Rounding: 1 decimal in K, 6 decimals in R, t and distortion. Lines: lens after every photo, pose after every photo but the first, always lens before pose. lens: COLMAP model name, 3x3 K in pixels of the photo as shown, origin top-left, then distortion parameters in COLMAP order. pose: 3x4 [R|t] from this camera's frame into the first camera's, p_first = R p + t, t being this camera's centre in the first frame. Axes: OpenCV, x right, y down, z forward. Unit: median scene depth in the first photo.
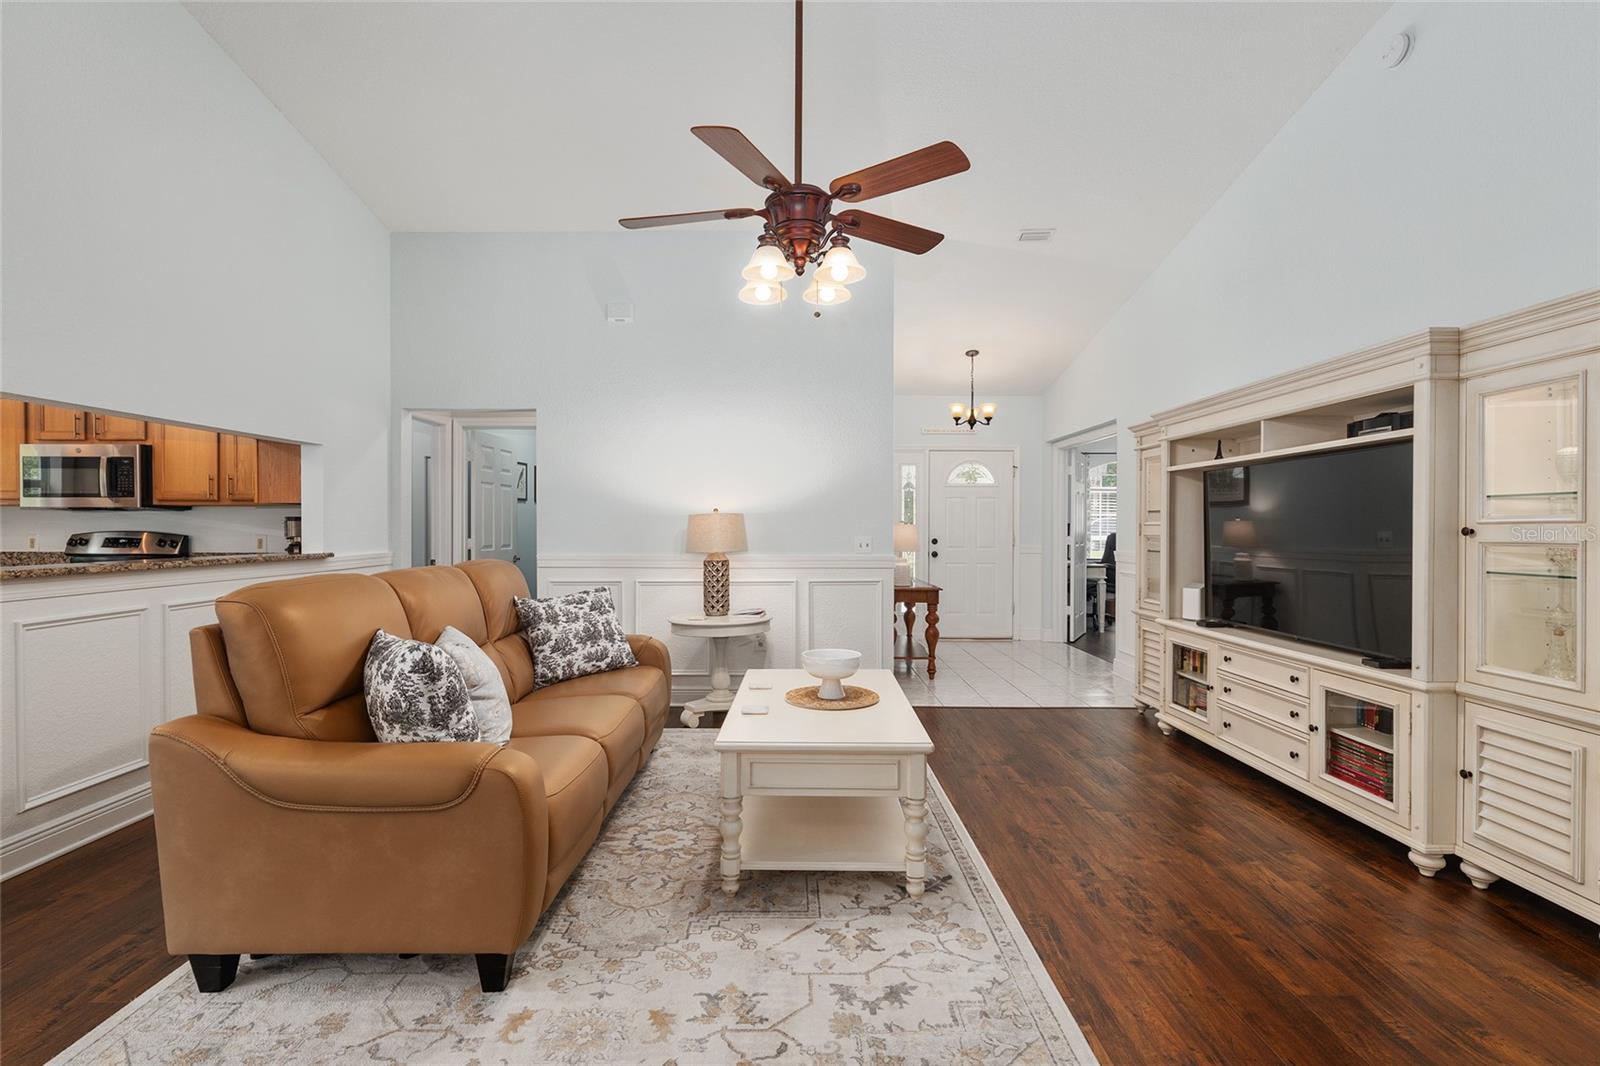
lens RADIAL K [[723.7, 0, 797.3], [0, 723.7, 530.2], [0, 0, 1]] dist [-0.002086, -0.000169]
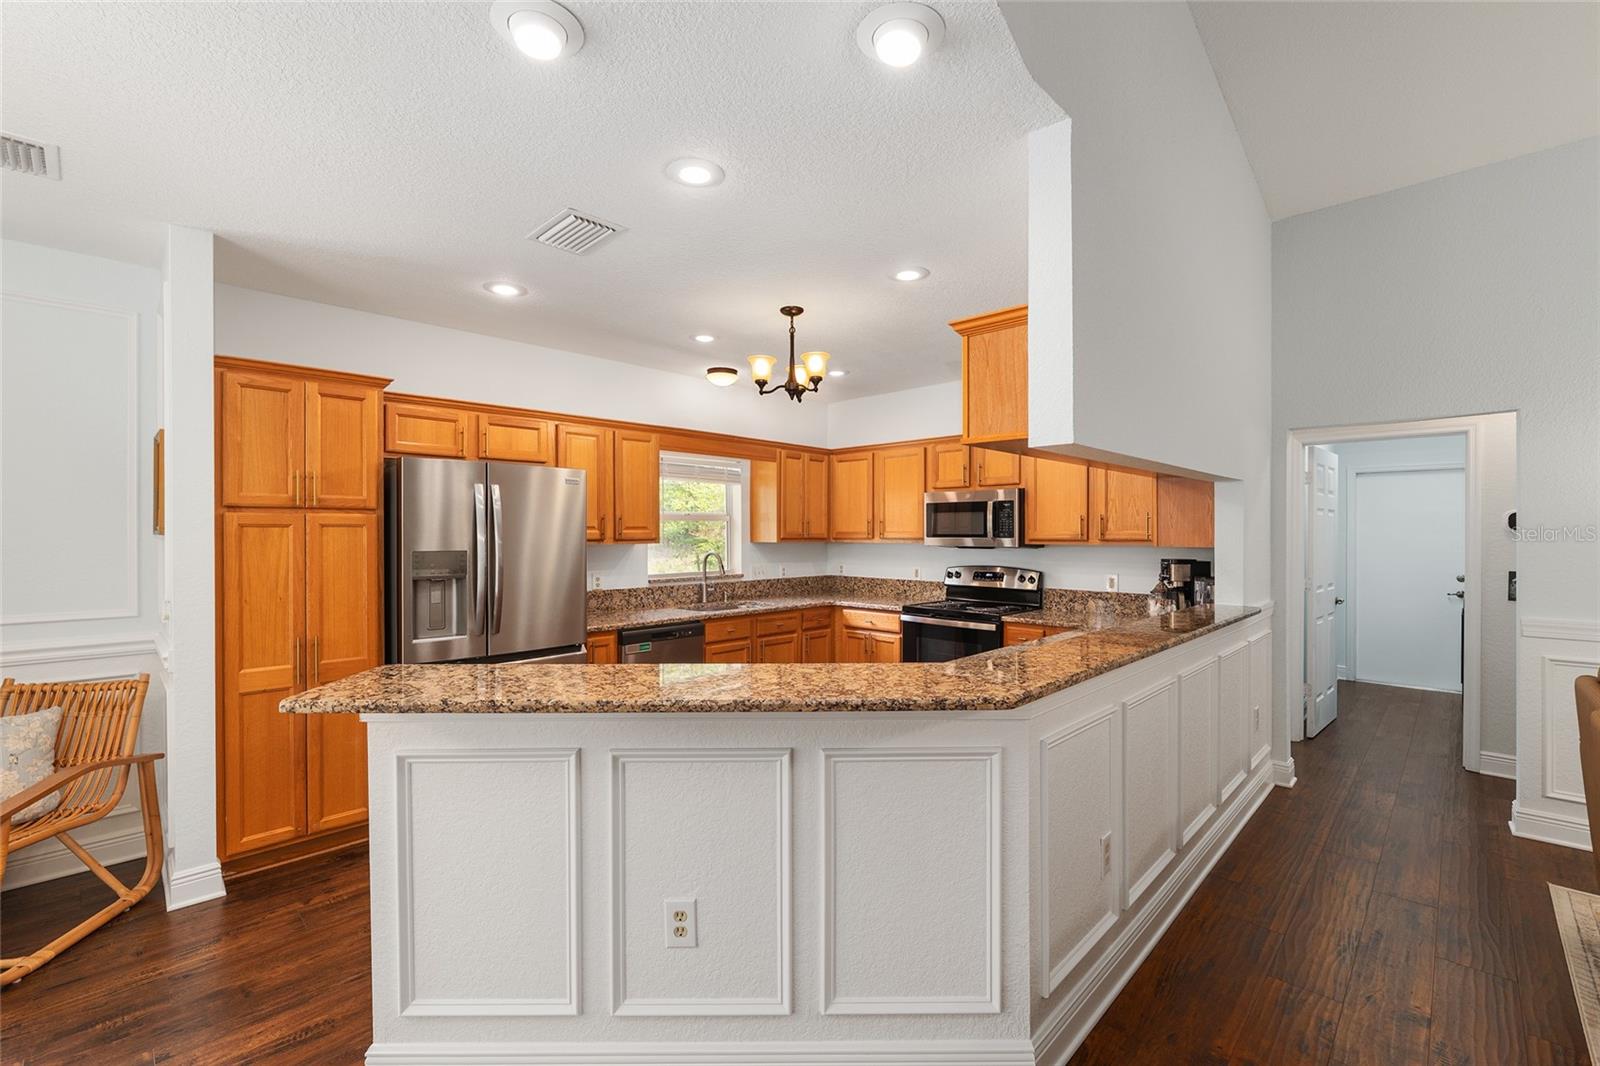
lens RADIAL K [[677.7, 0, 798.2], [0, 677.7, 535.4], [0, 0, 1]] dist [-0.008871, 0.001385]
pose [[0.715735, 0.001611, -0.698370, -0.446780], [-0.002771, 0.999996, -0.000534, -0.048313], [0.698367, 0.002317, 0.715736, 0.052024]]
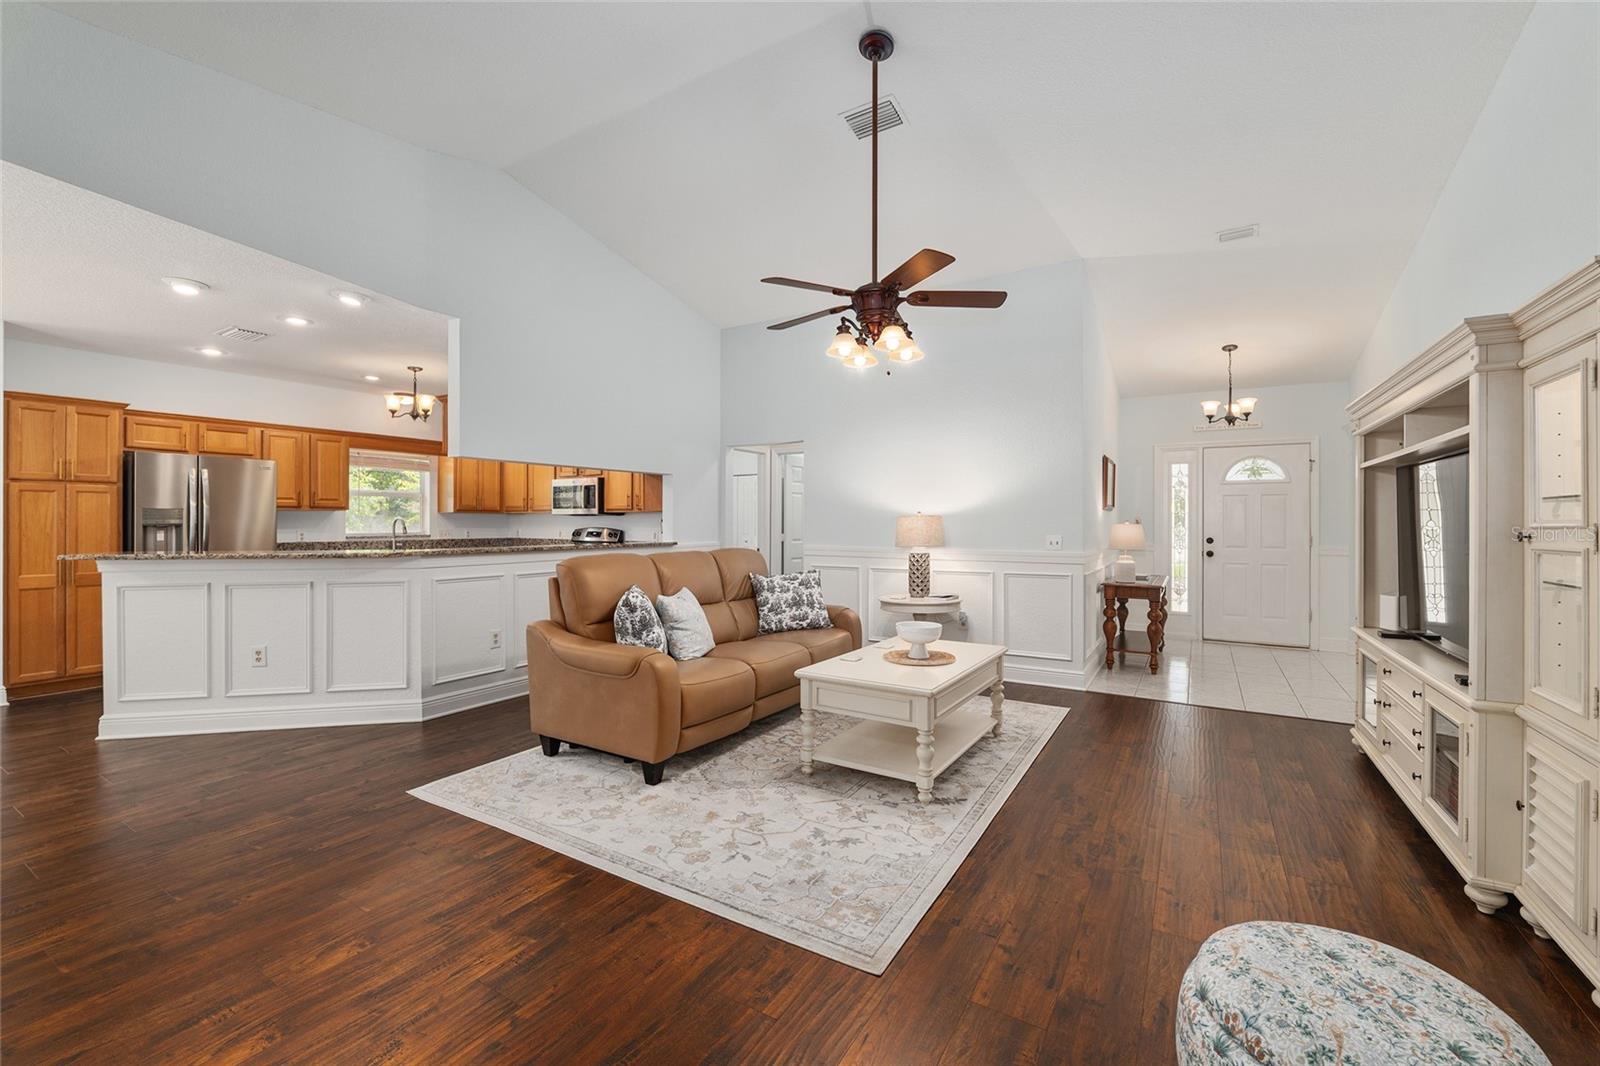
lens RADIAL K [[662.5, 0, 793.0], [0, 662.5, 519.9], [0, 0, 1]] dist [-0.011354, 0.000930]
pose [[0.850337, -0.001944, -0.526235, 0.315219], [-0.003179, 0.999956, -0.008831, -0.005238], [0.526229, 0.009183, 0.850293, -0.094330]]
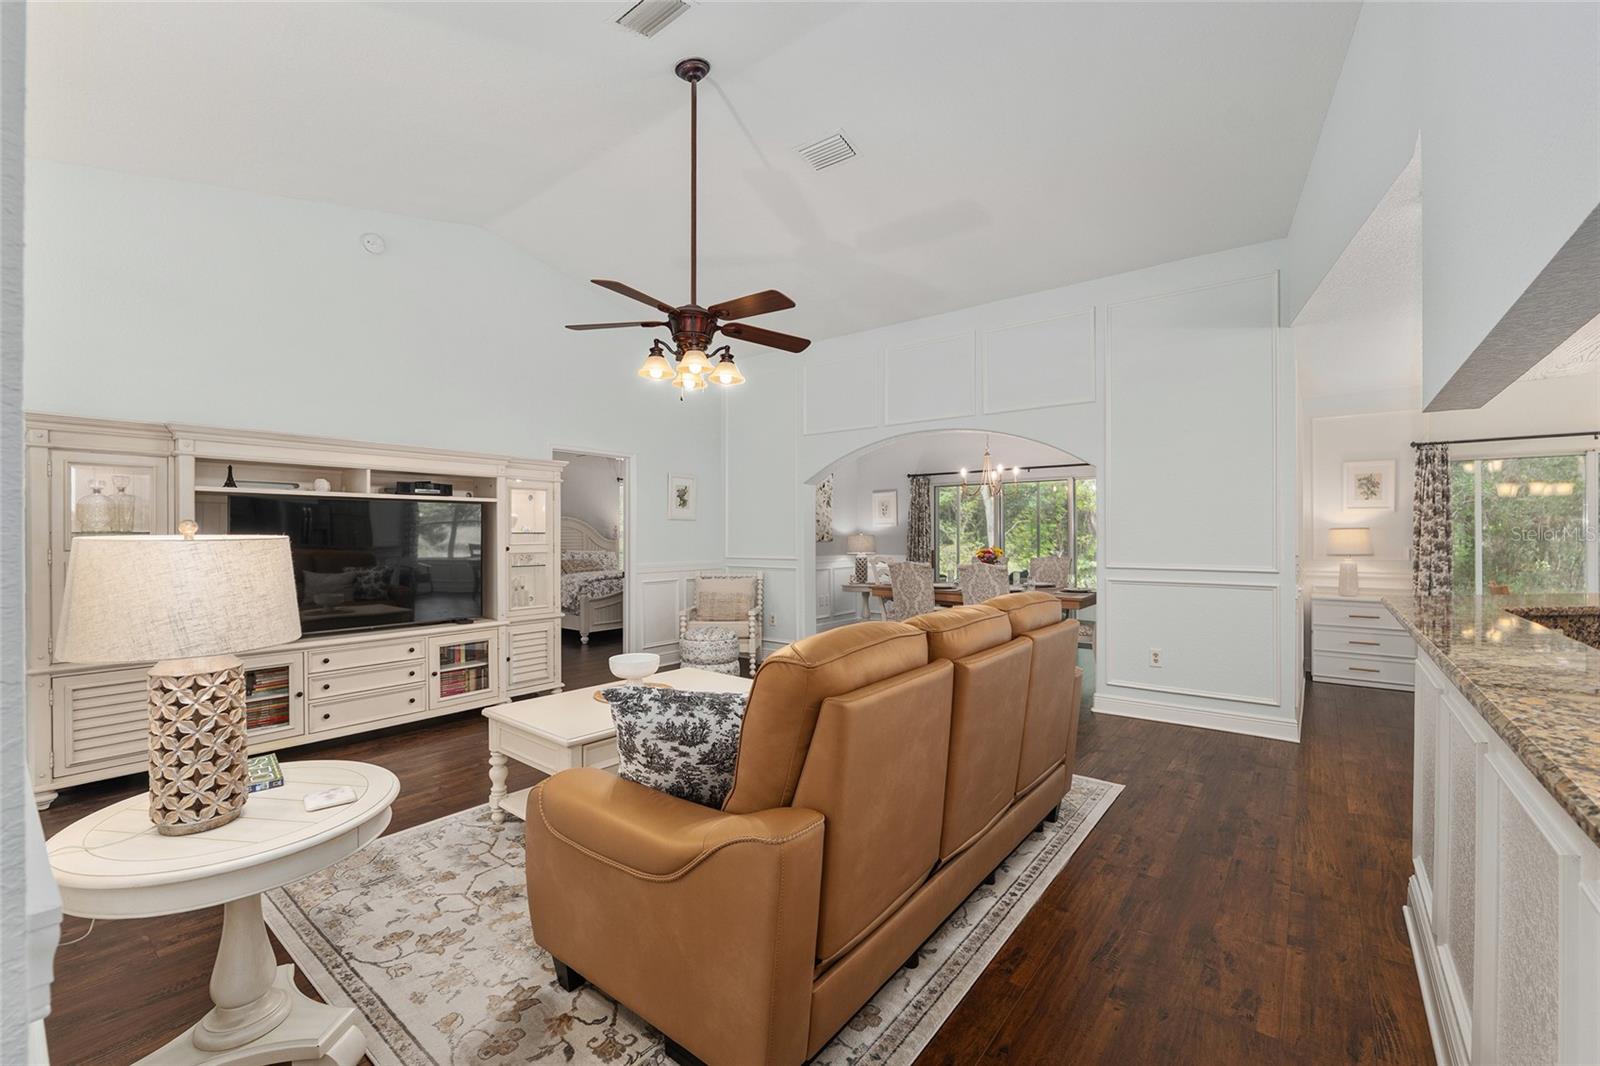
lens RADIAL K [[662.5, 0, 802.7], [0, 662.5, 531.7], [0, 0, 1]] dist [-0.011354, 0.000930]
pose [[-0.782586, 0.004992, 0.622522, -0.571300], [0.003617, 0.999987, -0.003471, -0.024100], [-0.622532, -0.000465, -0.782594, 1.094067]]
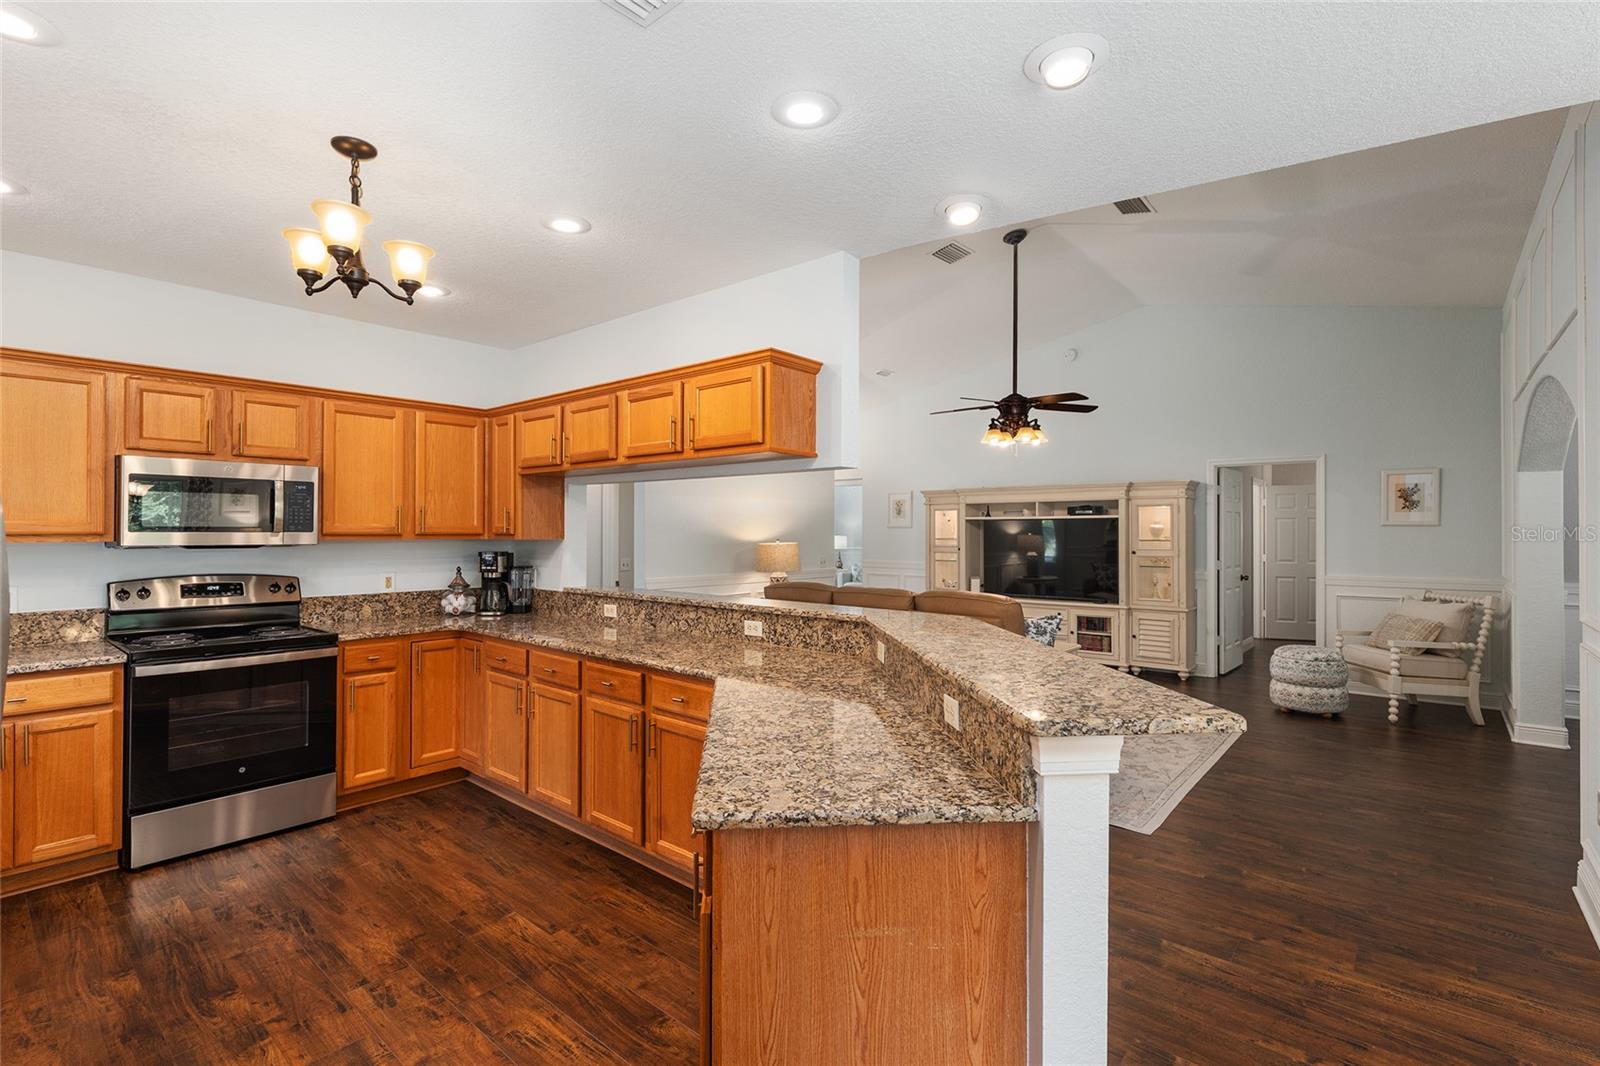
lens RADIAL K [[723.7, 0, 796.9], [0, 723.7, 529.7], [0, 0, 1]] dist [-0.002086, -0.000169]
pose [[0.653773, 0.003456, 0.756683, -1.187768], [0.001118, 0.999984, -0.005534, -0.043546], [-0.756690, 0.004463, 0.653759, 0.060370]]
